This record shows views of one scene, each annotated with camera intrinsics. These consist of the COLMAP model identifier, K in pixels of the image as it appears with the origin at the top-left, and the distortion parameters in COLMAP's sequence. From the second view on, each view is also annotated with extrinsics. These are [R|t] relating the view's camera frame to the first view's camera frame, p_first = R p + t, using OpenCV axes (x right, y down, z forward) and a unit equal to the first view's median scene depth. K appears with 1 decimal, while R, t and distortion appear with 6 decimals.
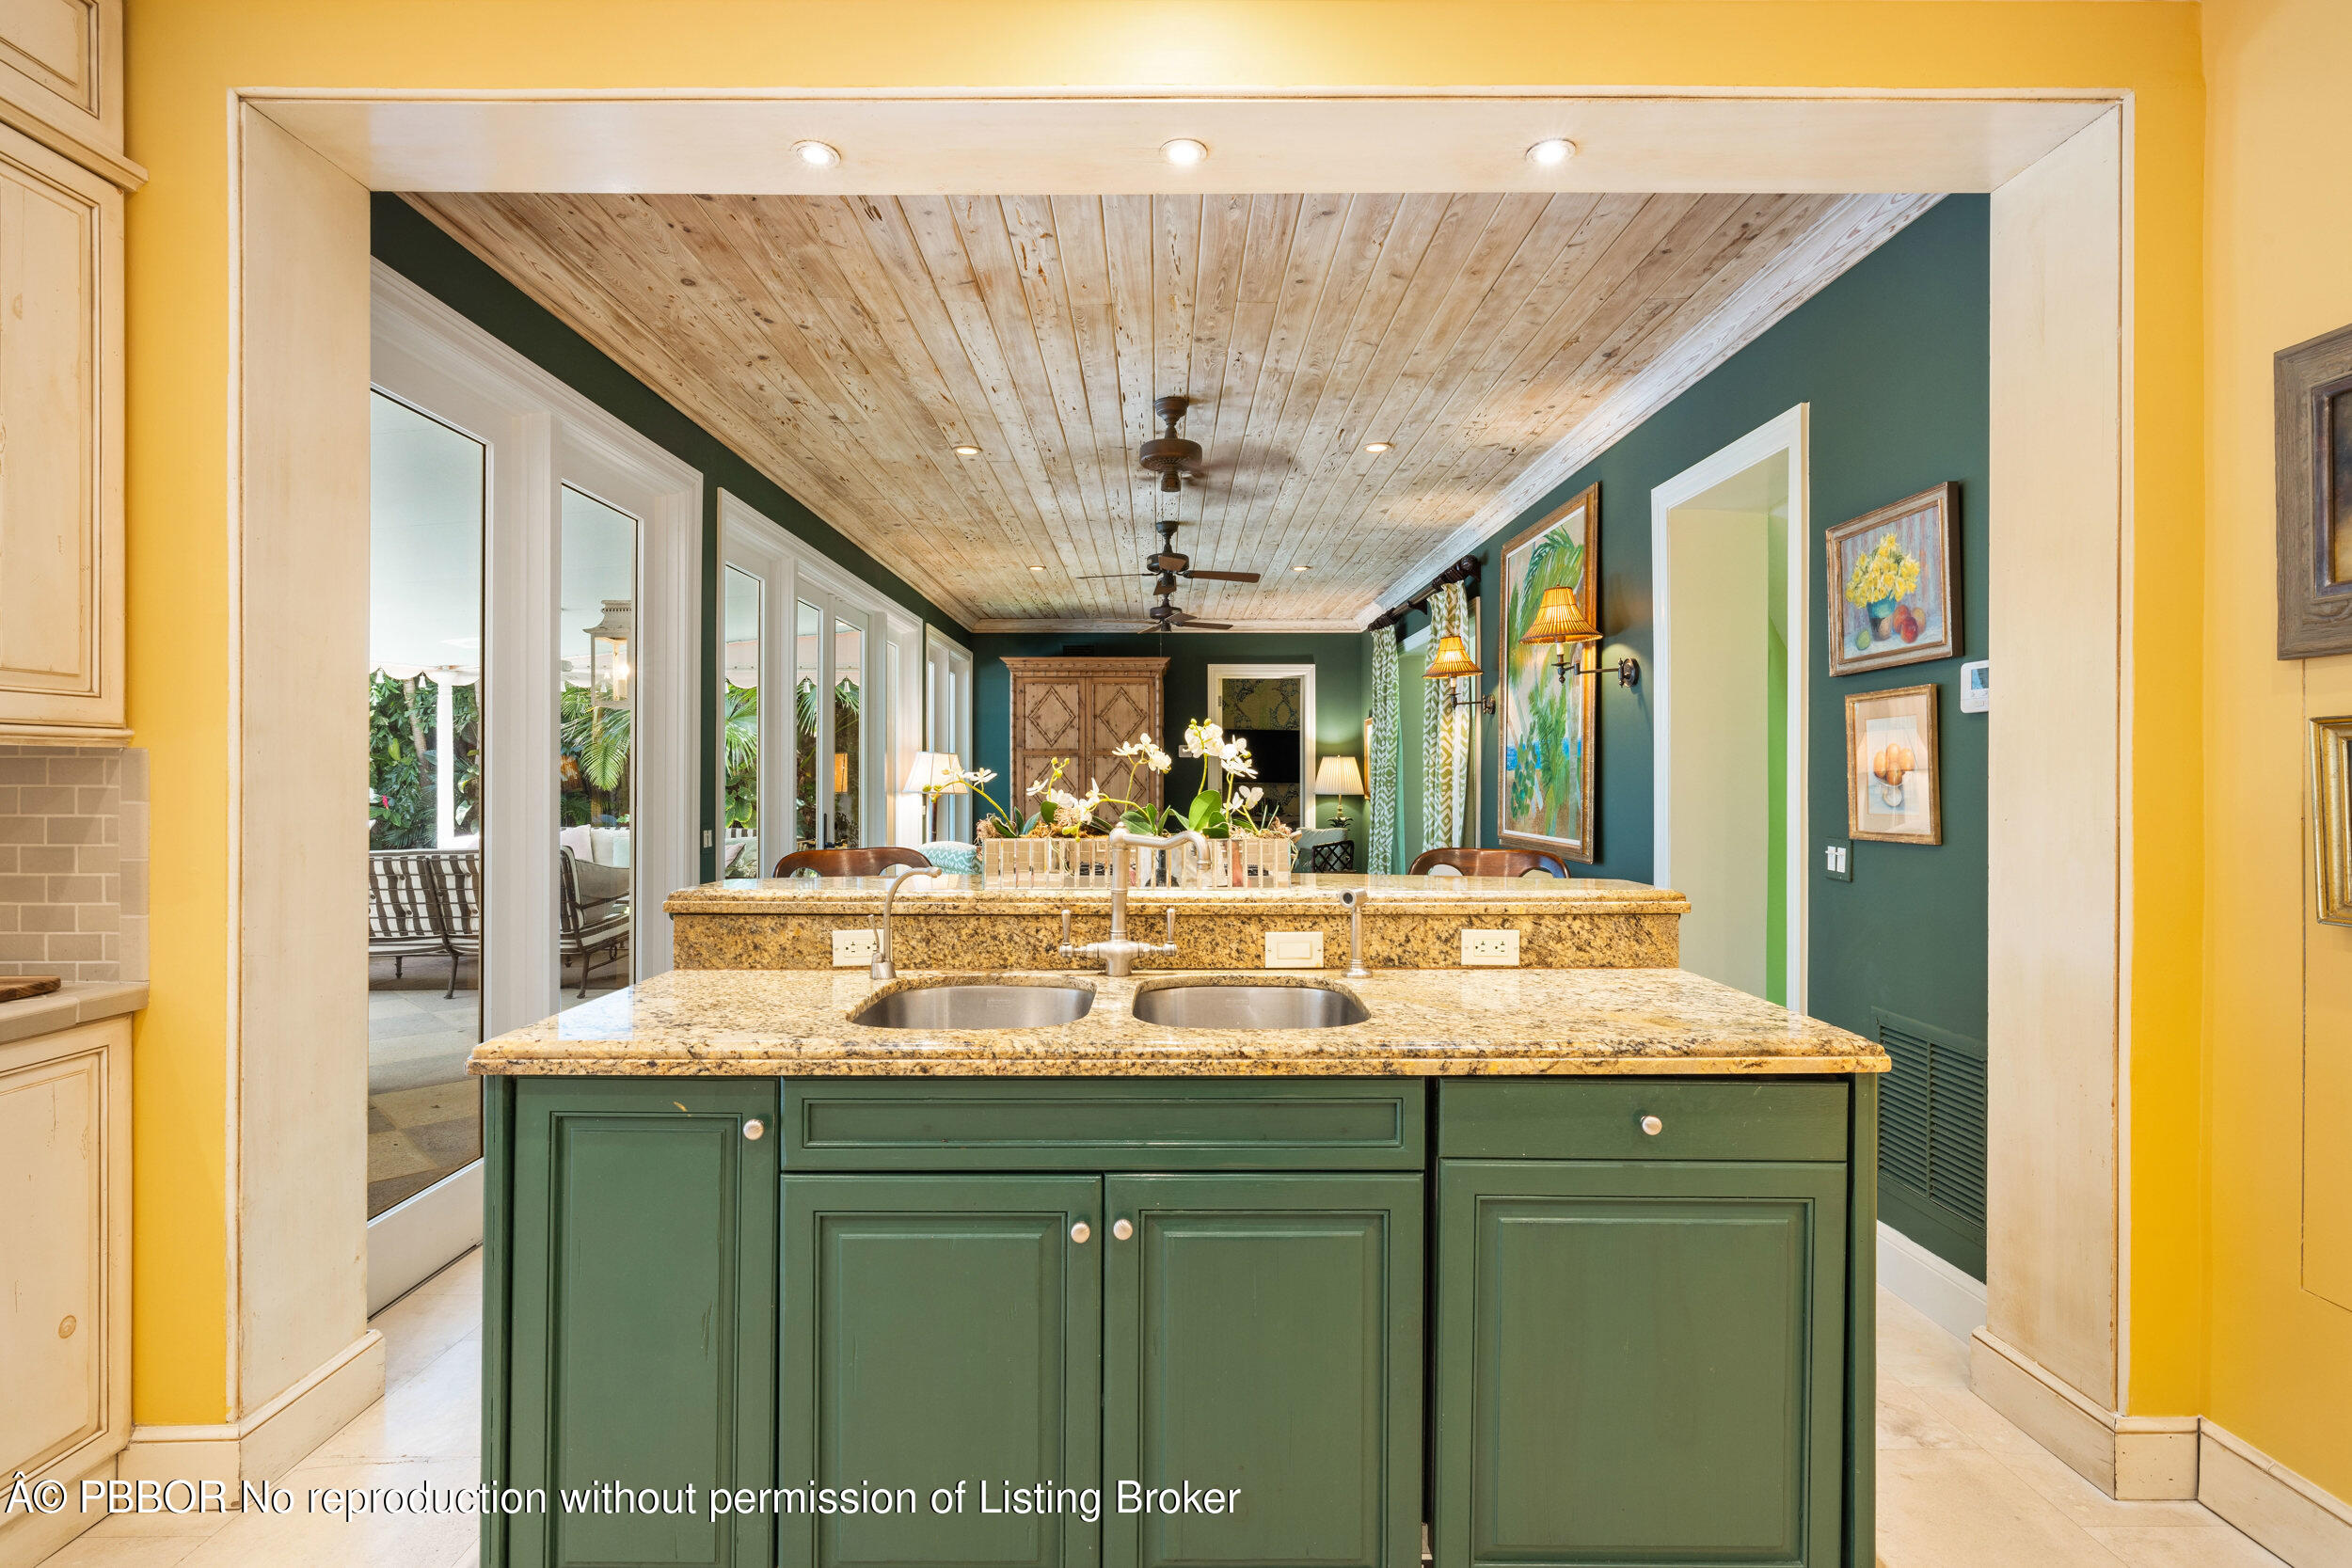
lens RADIAL K [[1127.7, 0, 1180.2], [0, 1127.7, 775.9], [0, 0, 1]] dist [0.001942, 0.000170]
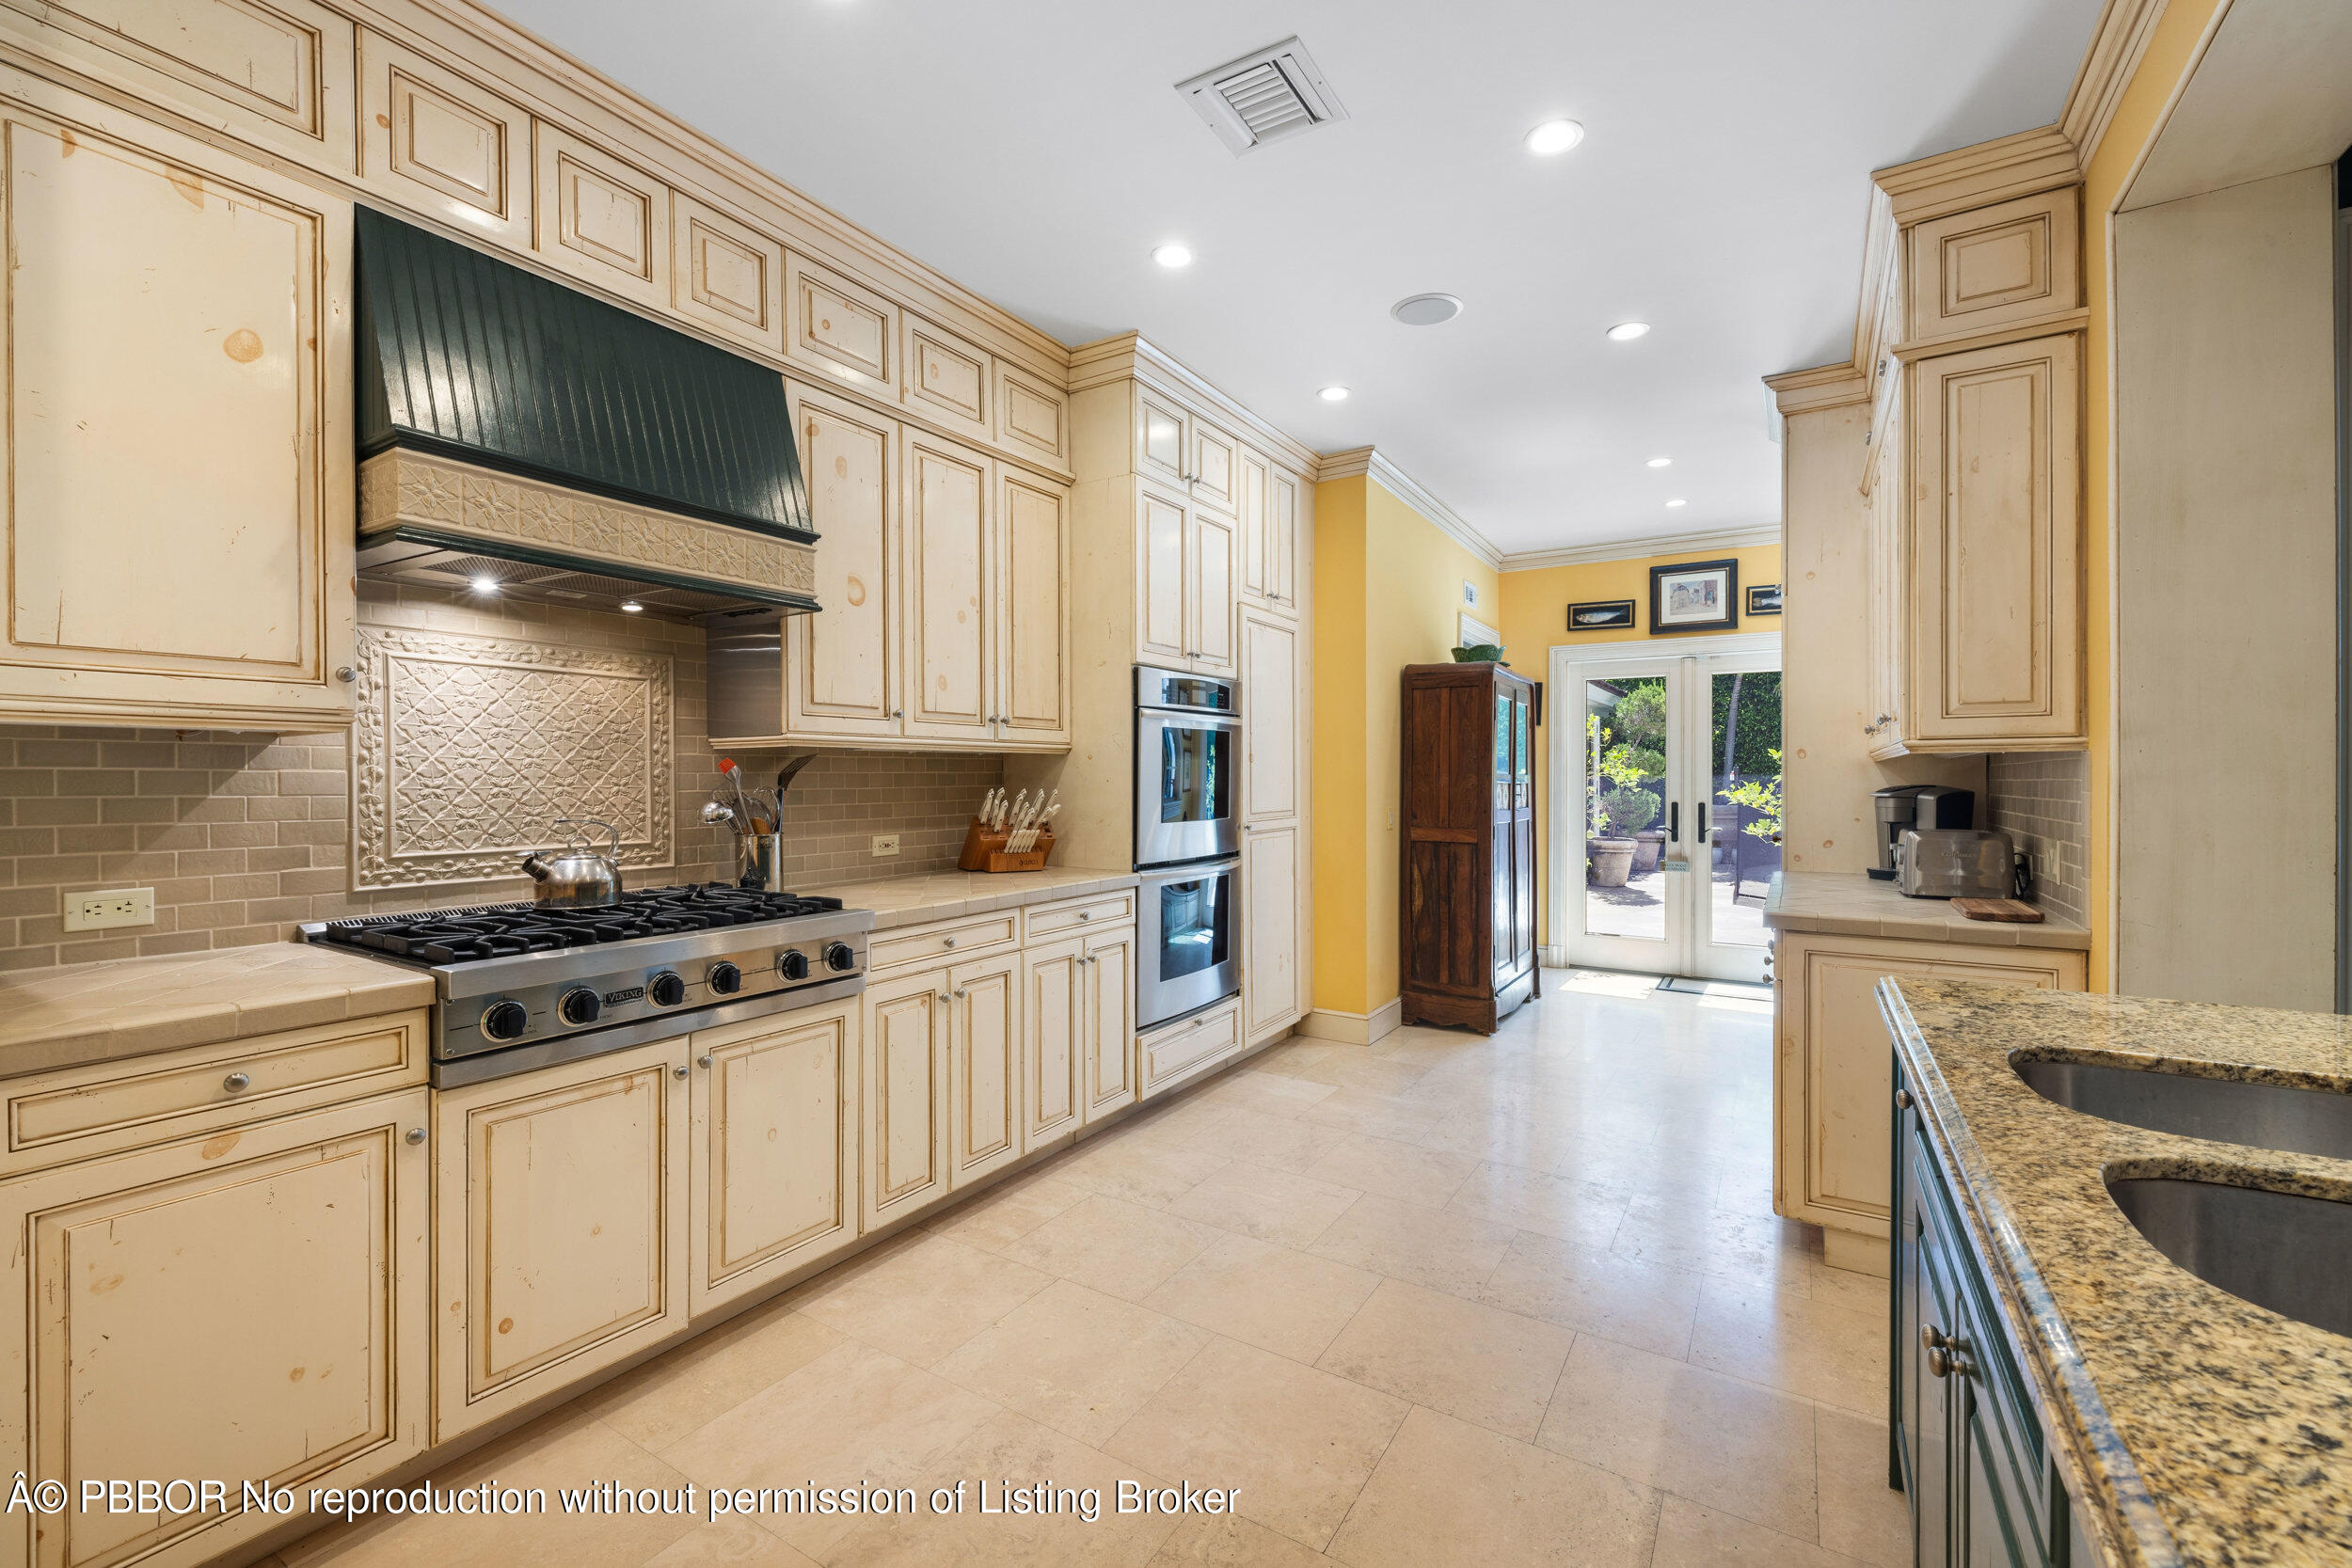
lens RADIAL K [[1010.6, 0, 1178.6], [0, 1010.6, 787.6], [0, 0, 1]] dist [0.000314, 0.000696]
pose [[-0.535419, 0.002649, -0.844582, 0.651215], [0.002734, 0.999995, 0.001403, 0.014377], [0.844582, -0.001558, -0.535424, 0.757333]]
